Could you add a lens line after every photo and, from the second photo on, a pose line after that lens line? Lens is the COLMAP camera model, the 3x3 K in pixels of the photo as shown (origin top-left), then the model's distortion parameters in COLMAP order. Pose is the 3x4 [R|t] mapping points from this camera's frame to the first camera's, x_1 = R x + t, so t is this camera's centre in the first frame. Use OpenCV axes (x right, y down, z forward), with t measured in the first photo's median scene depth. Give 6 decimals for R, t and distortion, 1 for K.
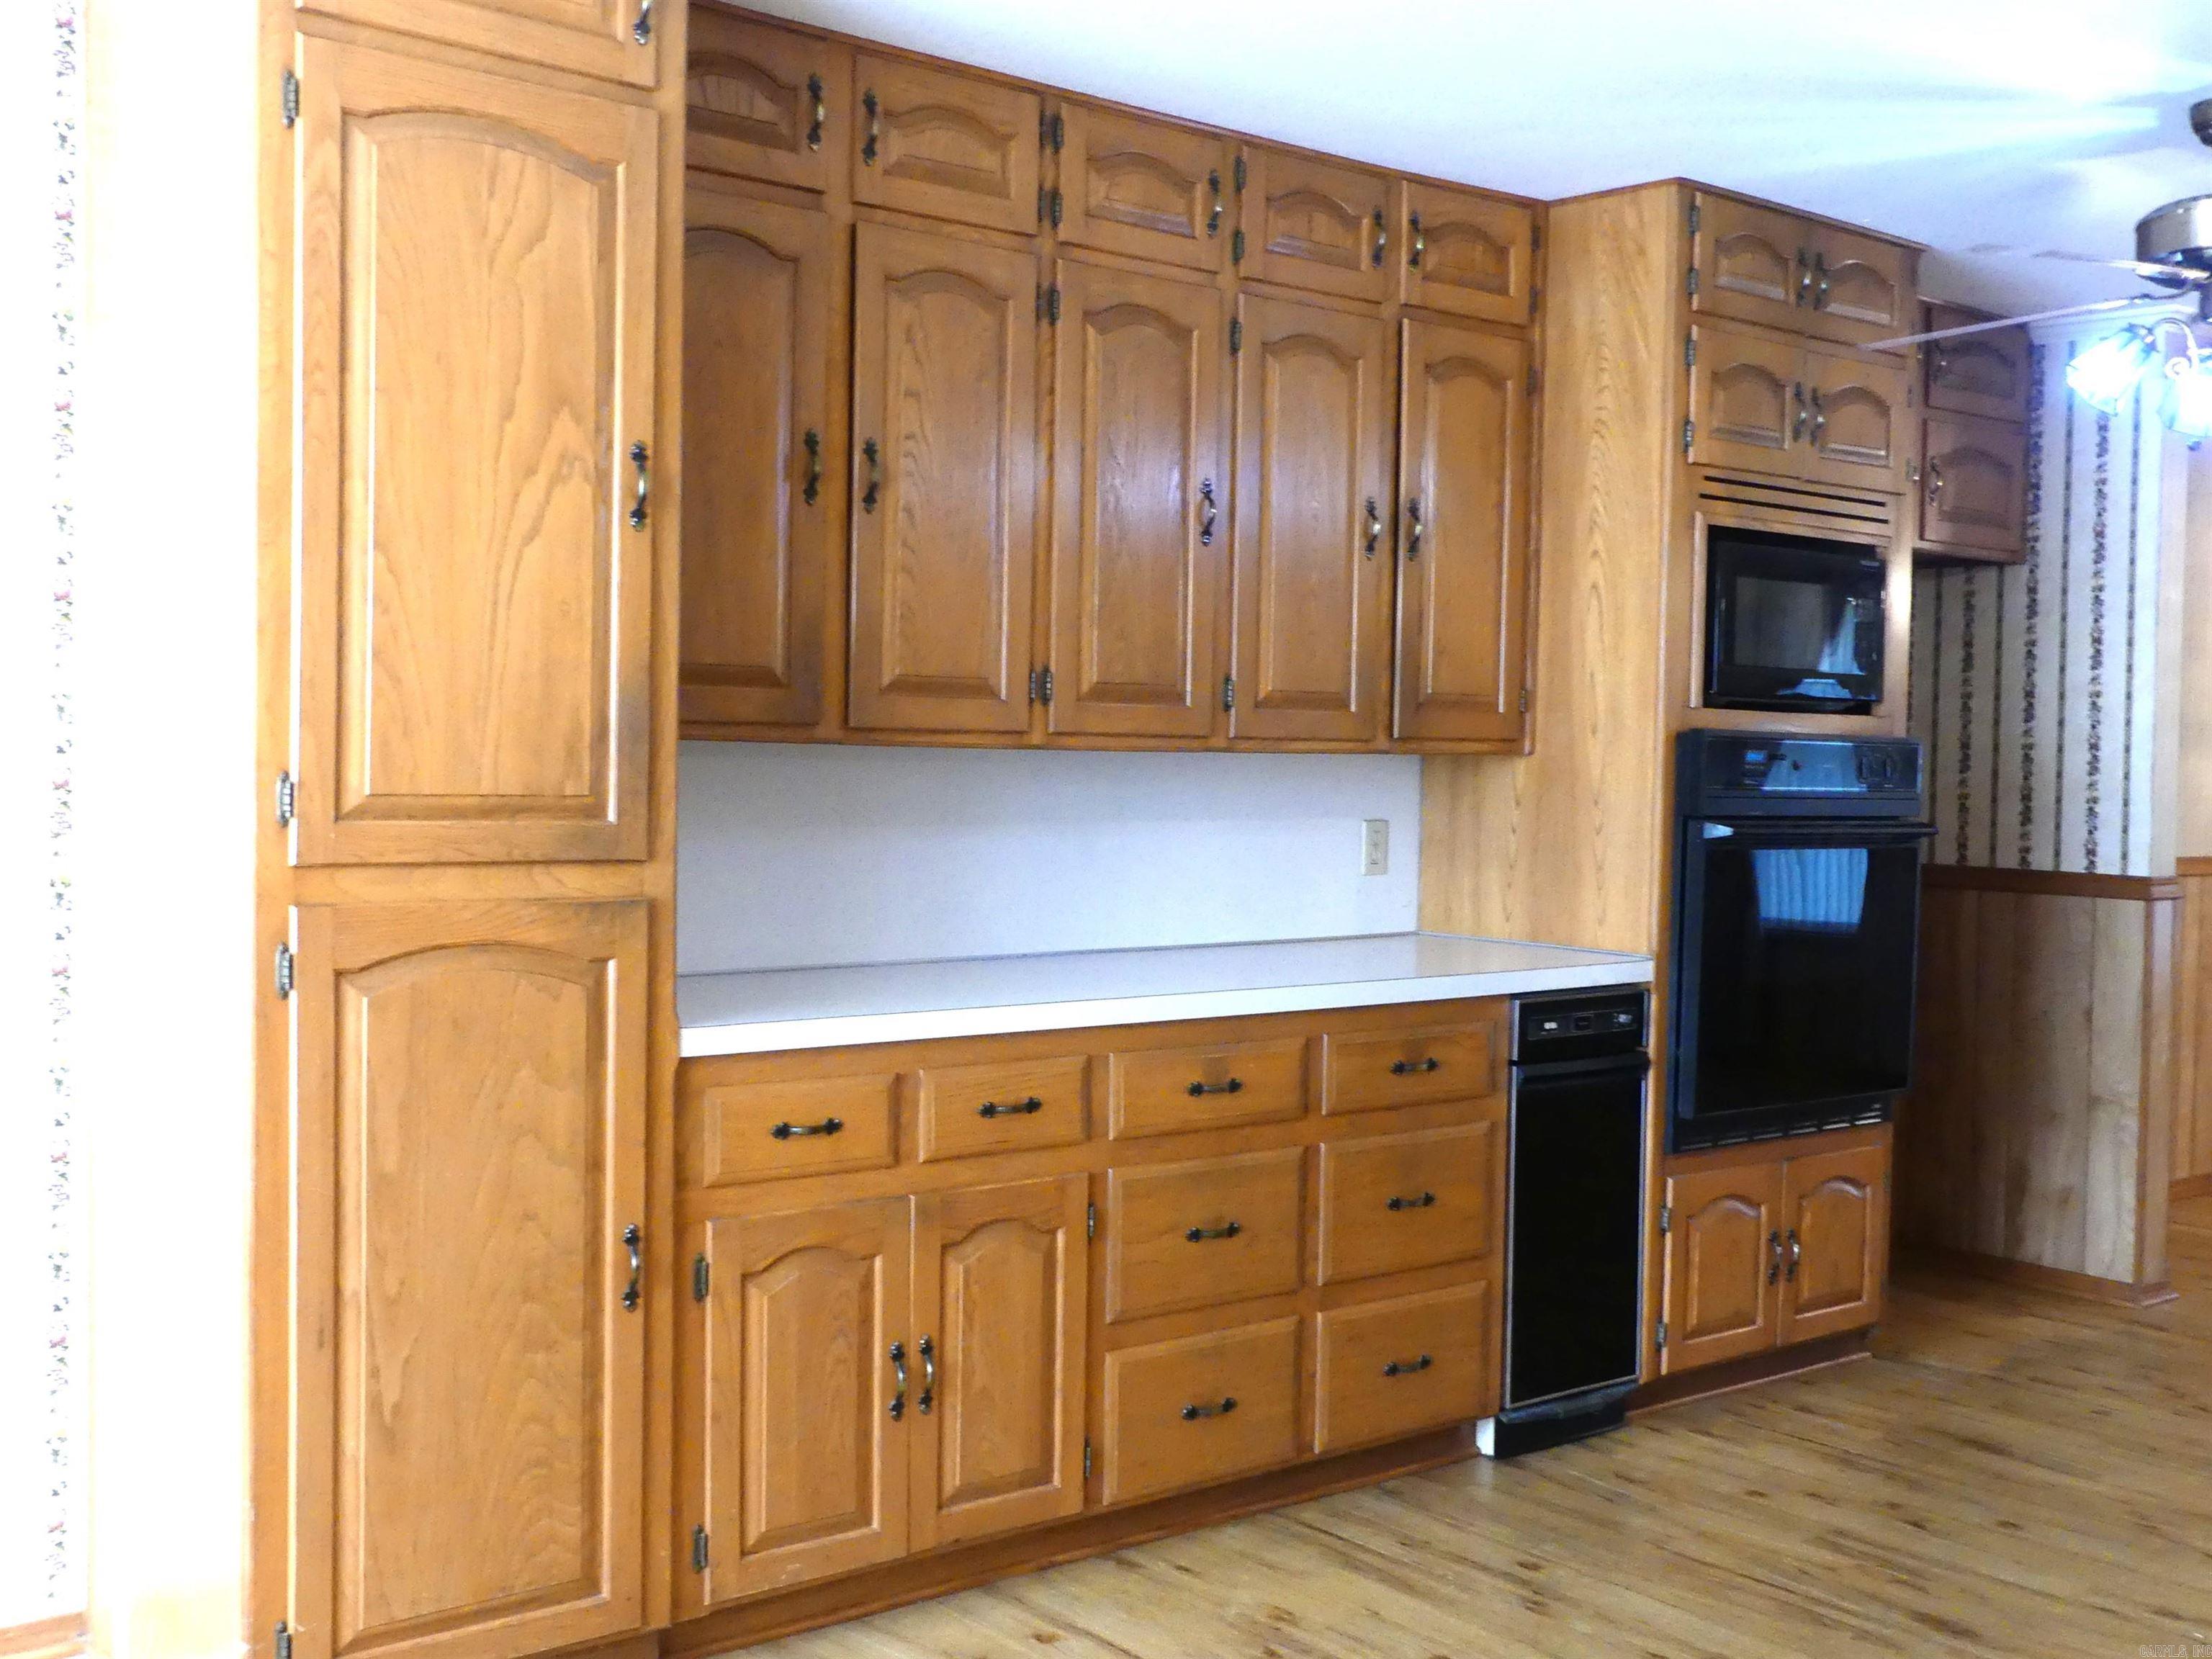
lens RADIAL K [[2354.4, 0, 1112.1], [0, 2354.4, 827.9], [0, 0, 1]] dist [0.001031, 0.000000]
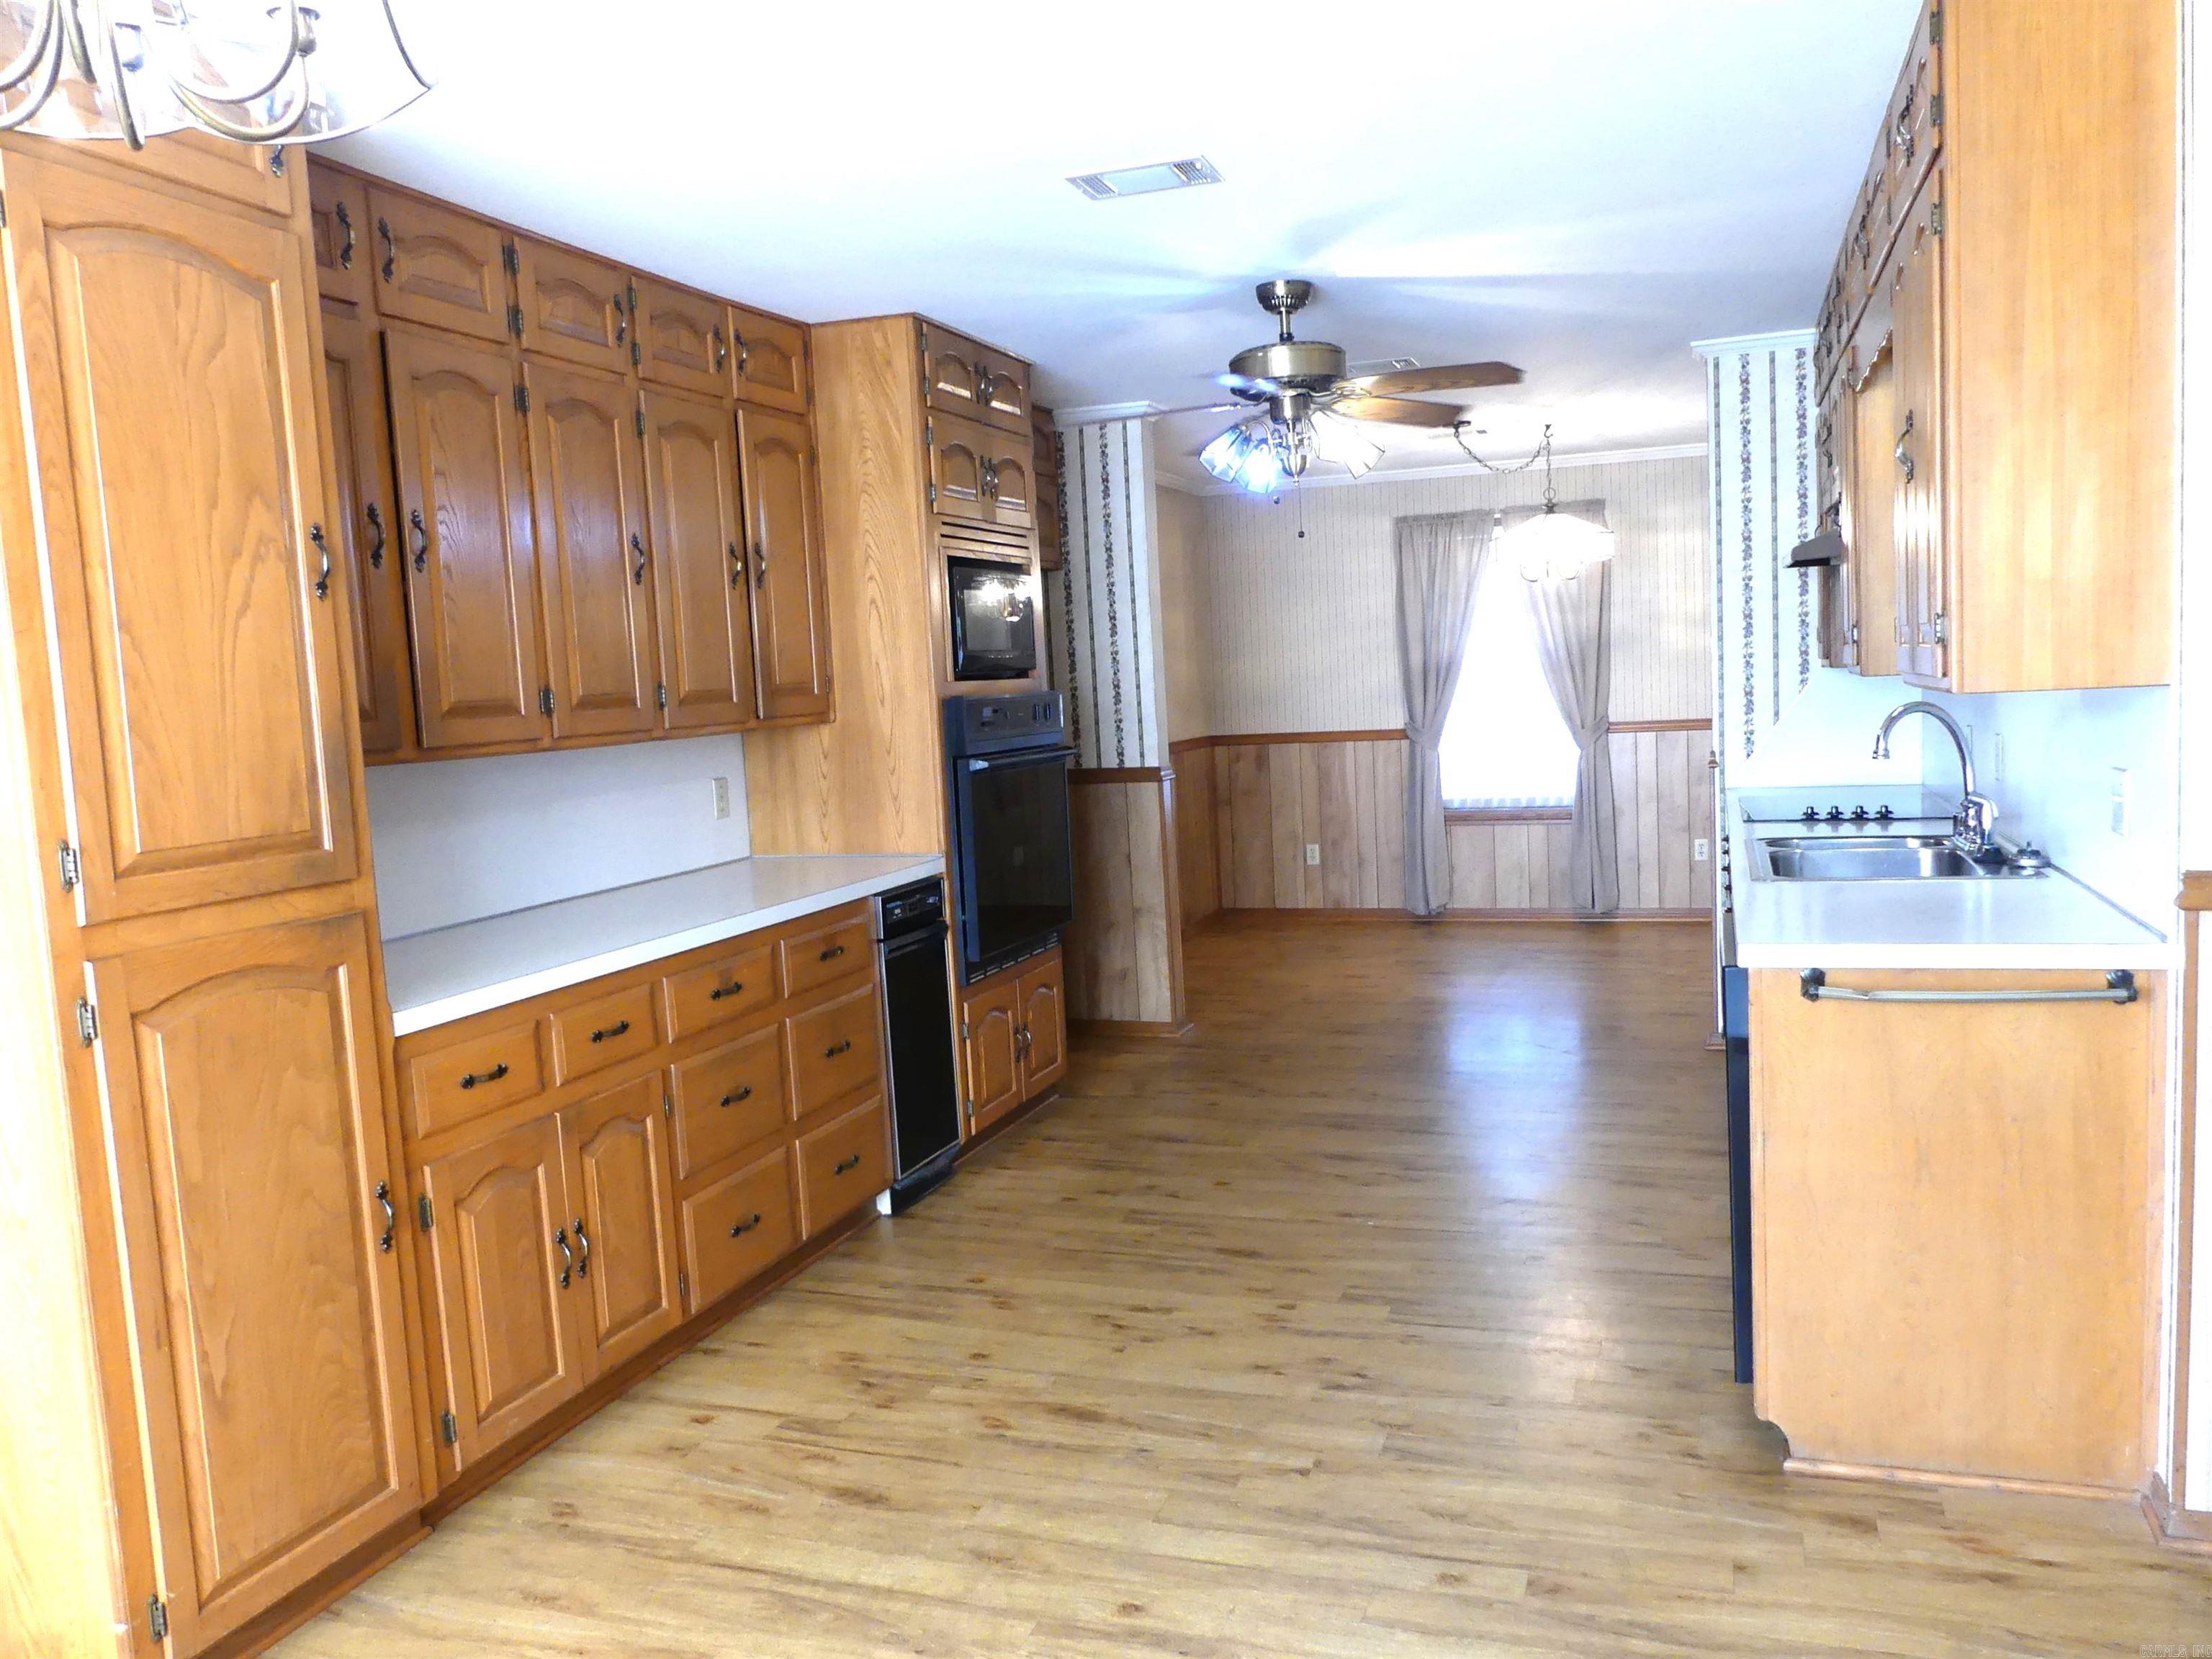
lens RADIAL K [[1675.4, 0, 1093.3], [0, 1675.4, 829.9], [0, 0, 1]] dist [-0.017049, 0.039655]
pose [[0.861530, -0.109801, 0.495691, -0.244154], [0.085186, 0.993755, 0.072070, -0.033139], [-0.500509, -0.019864, 0.865503, 0.070820]]
